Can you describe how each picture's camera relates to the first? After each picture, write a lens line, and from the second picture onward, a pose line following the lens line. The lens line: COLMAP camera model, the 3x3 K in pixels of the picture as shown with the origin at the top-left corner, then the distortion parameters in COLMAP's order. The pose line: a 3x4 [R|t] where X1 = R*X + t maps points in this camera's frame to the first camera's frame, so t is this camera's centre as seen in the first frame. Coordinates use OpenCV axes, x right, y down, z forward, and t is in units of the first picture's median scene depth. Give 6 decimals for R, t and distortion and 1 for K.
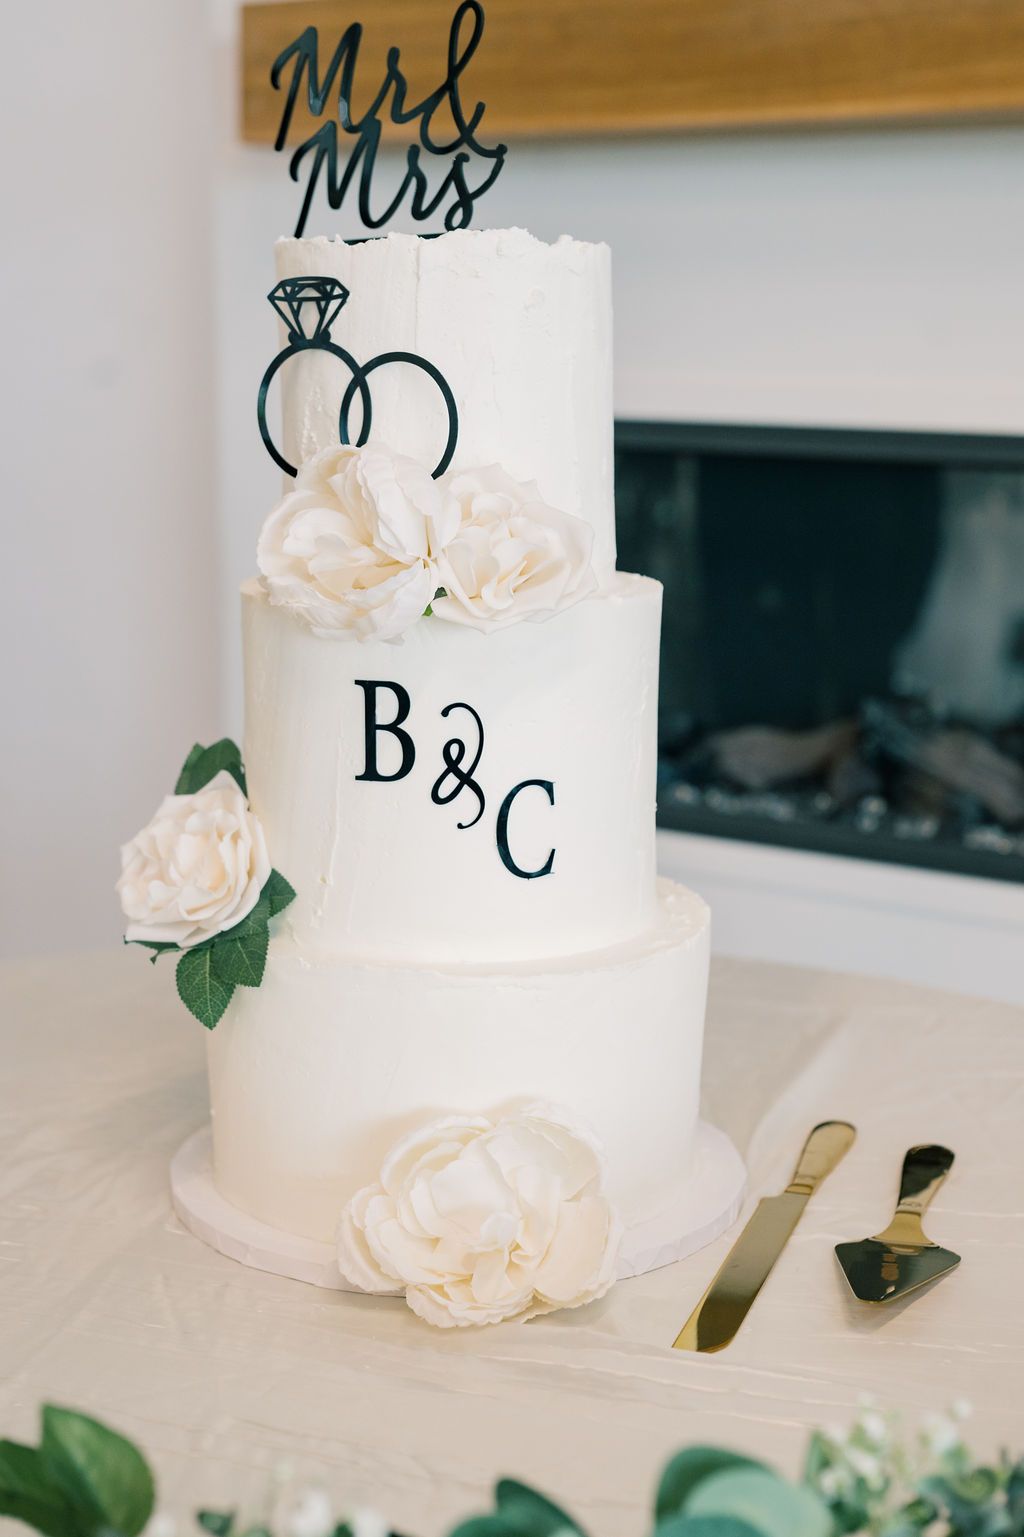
lens RADIAL K [[2327.0, 0, 332.7], [0, 2327.0, 580.8], [0, 0, 1]] dist [-0.012433, 0.035120]
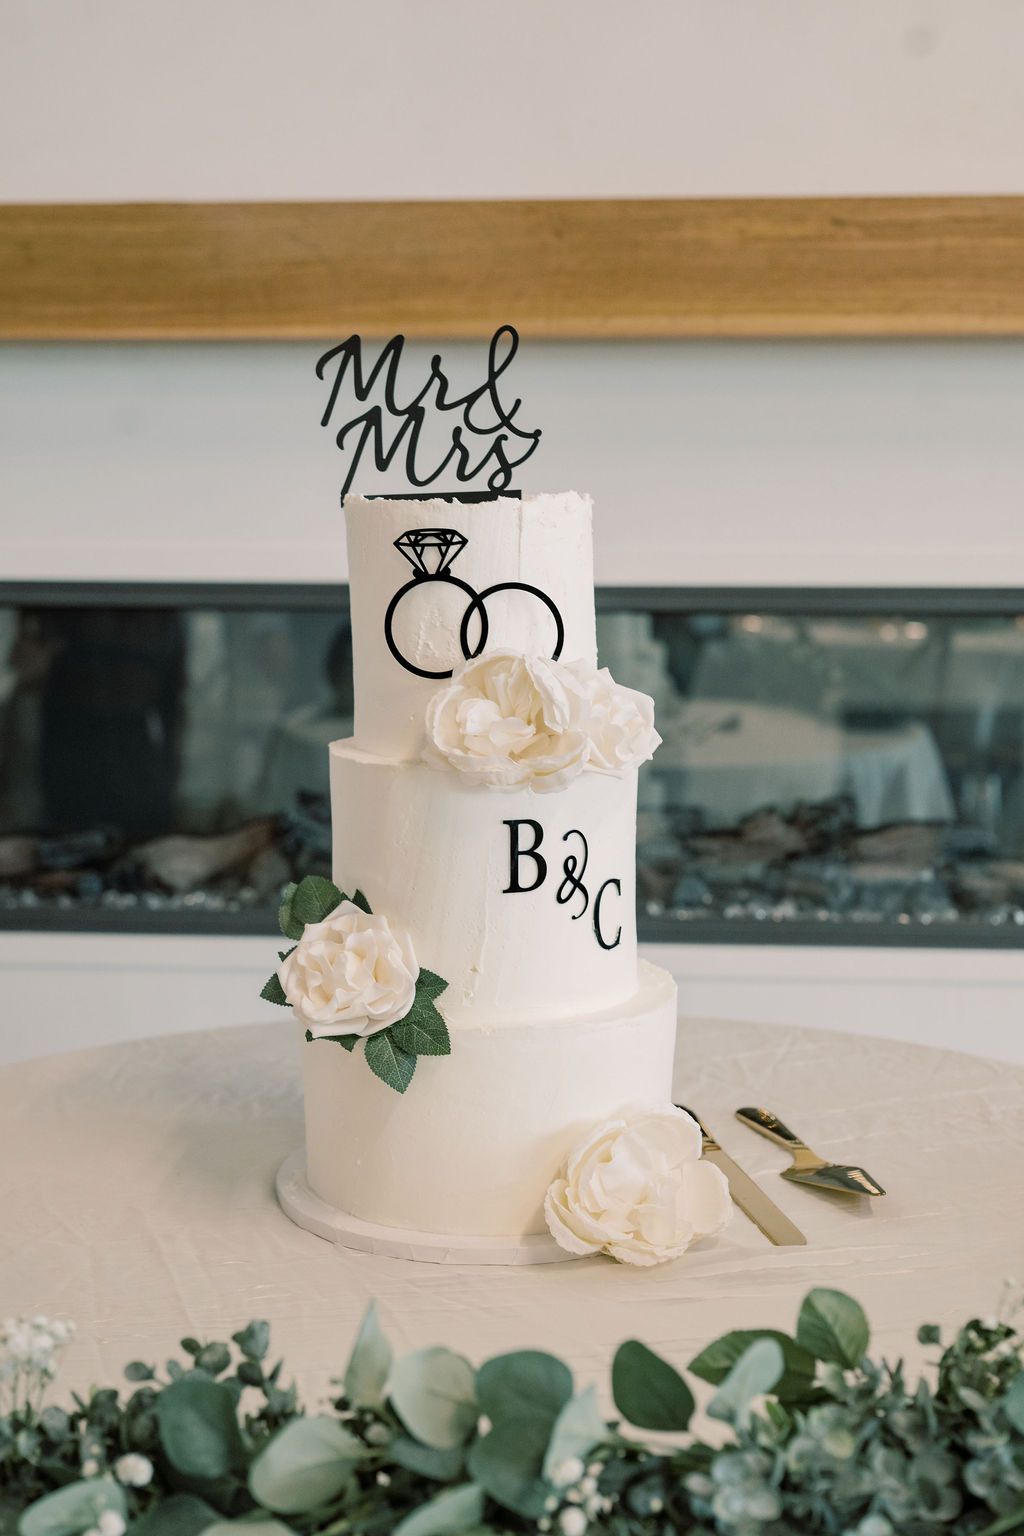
lens RADIAL K [[2301.3, 0, 322.6], [0, 2301.3, 617.9], [0, 0, 1]] dist [0.015941, 0.012269]
pose [[0.867539, -0.053263, 0.494509, -0.734921], [0.067104, 0.997693, -0.010264, -0.069018], [-0.492821, 0.042087, 0.869112, -0.136793]]
